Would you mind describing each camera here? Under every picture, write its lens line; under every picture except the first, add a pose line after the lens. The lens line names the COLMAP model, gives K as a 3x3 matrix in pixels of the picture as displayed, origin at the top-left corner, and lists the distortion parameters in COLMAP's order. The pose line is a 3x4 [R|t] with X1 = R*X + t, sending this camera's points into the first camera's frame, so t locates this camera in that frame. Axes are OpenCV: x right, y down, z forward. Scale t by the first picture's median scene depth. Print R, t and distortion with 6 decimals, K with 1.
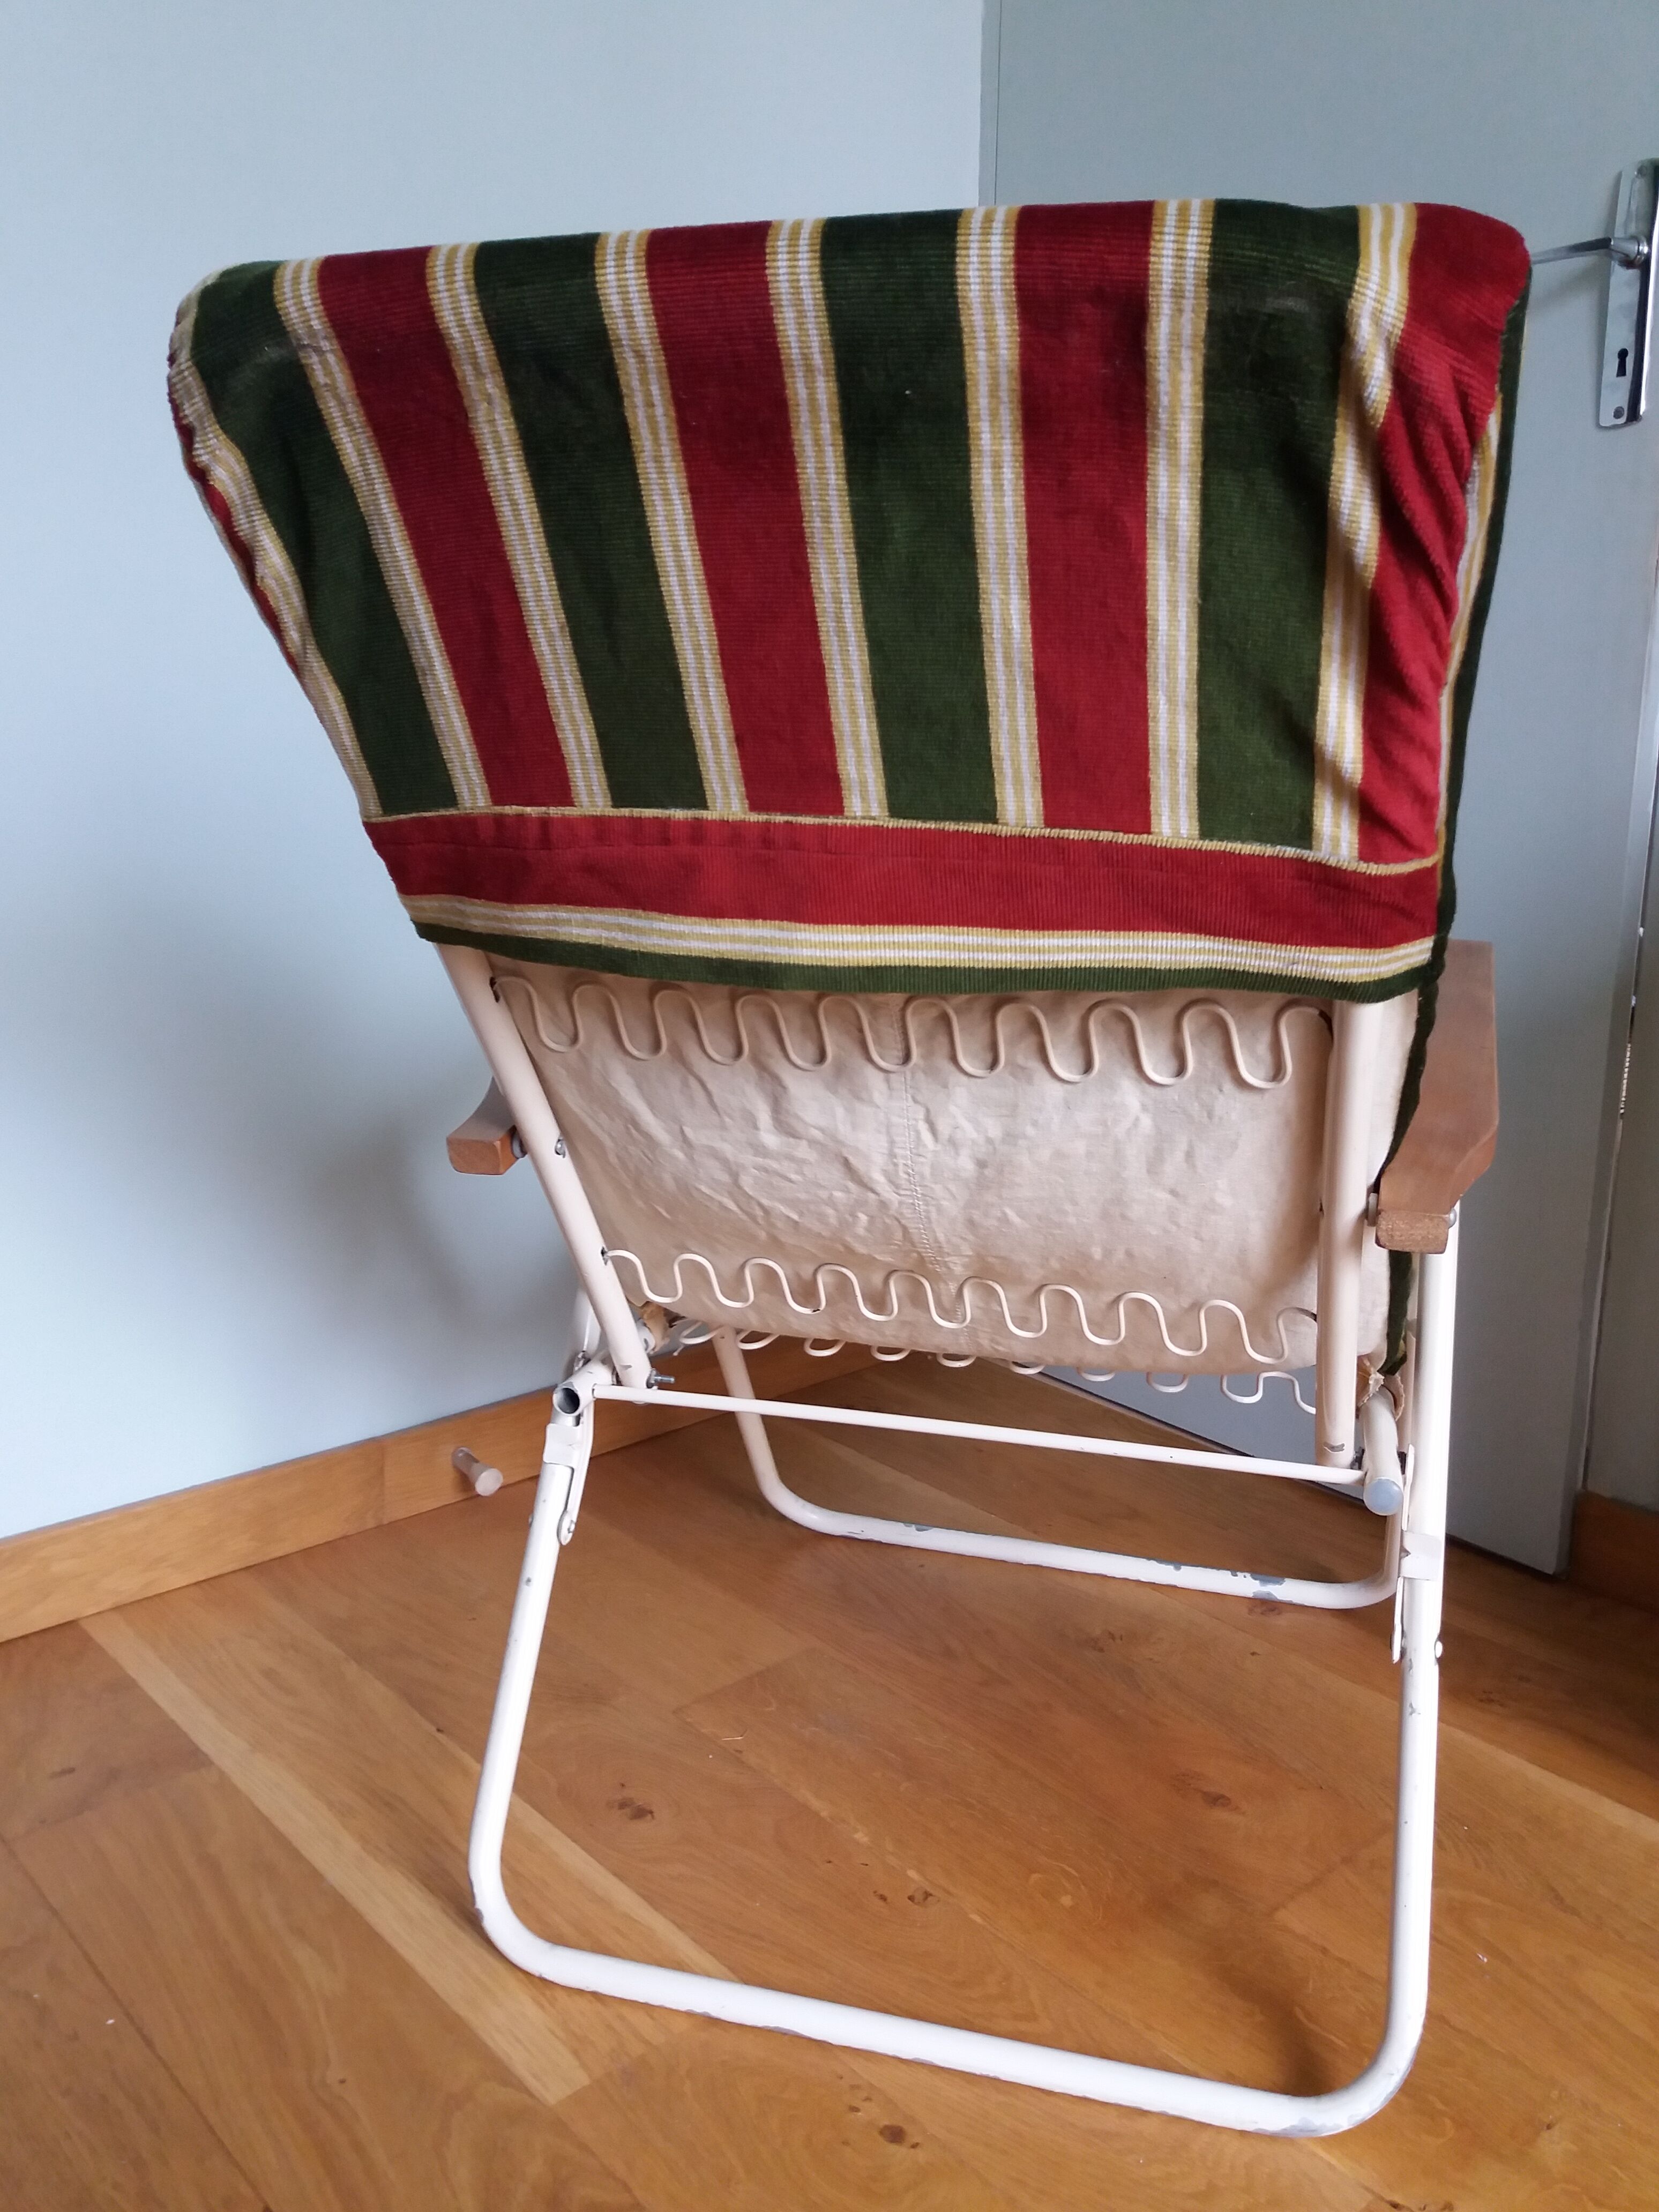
lens RADIAL K [[1948.8, 0, 822.1], [0, 1948.8, 1019.7], [0, 0, 1]] dist [0.003472, 0.015985]
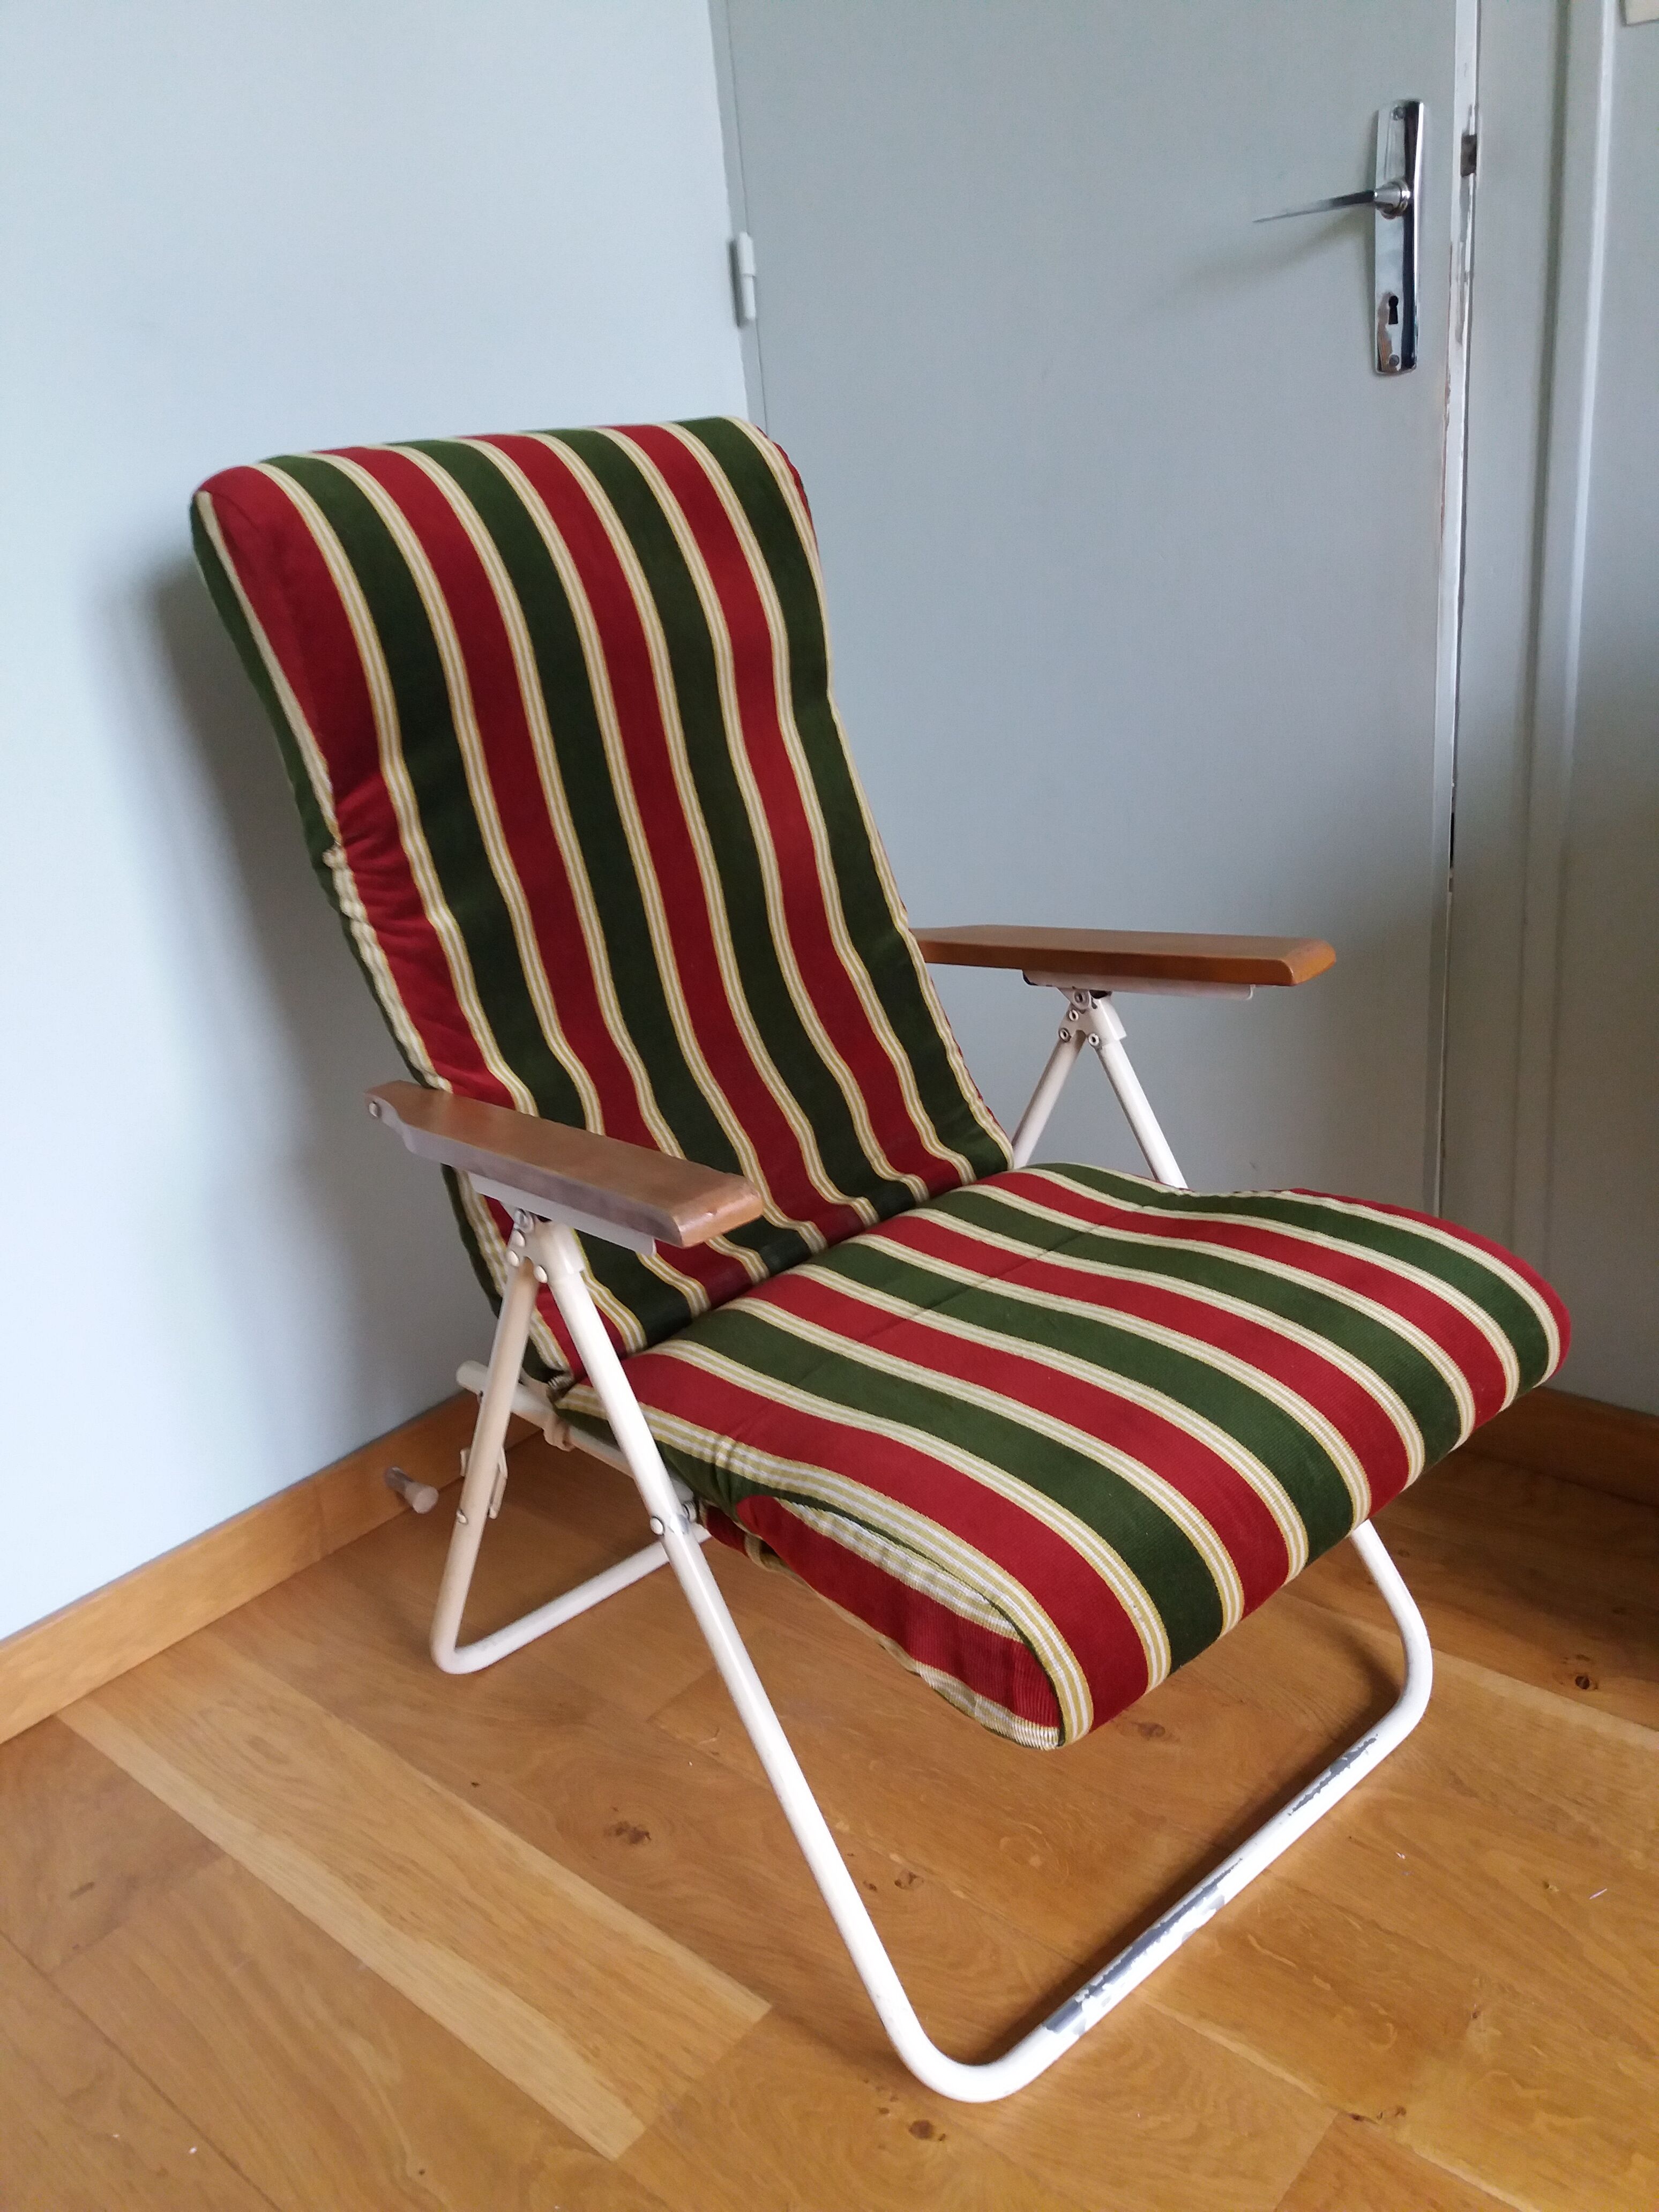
lens RADIAL K [[1948.8, 0, 822.1], [0, 1948.8, 1019.7], [0, 0, 1]] dist [0.003472, 0.015985]
pose [[0.986402, -0.138016, 0.089229, -0.027964], [0.123625, 0.980849, 0.150504, -0.202136], [-0.108292, -0.137427, 0.984574, -0.016286]]
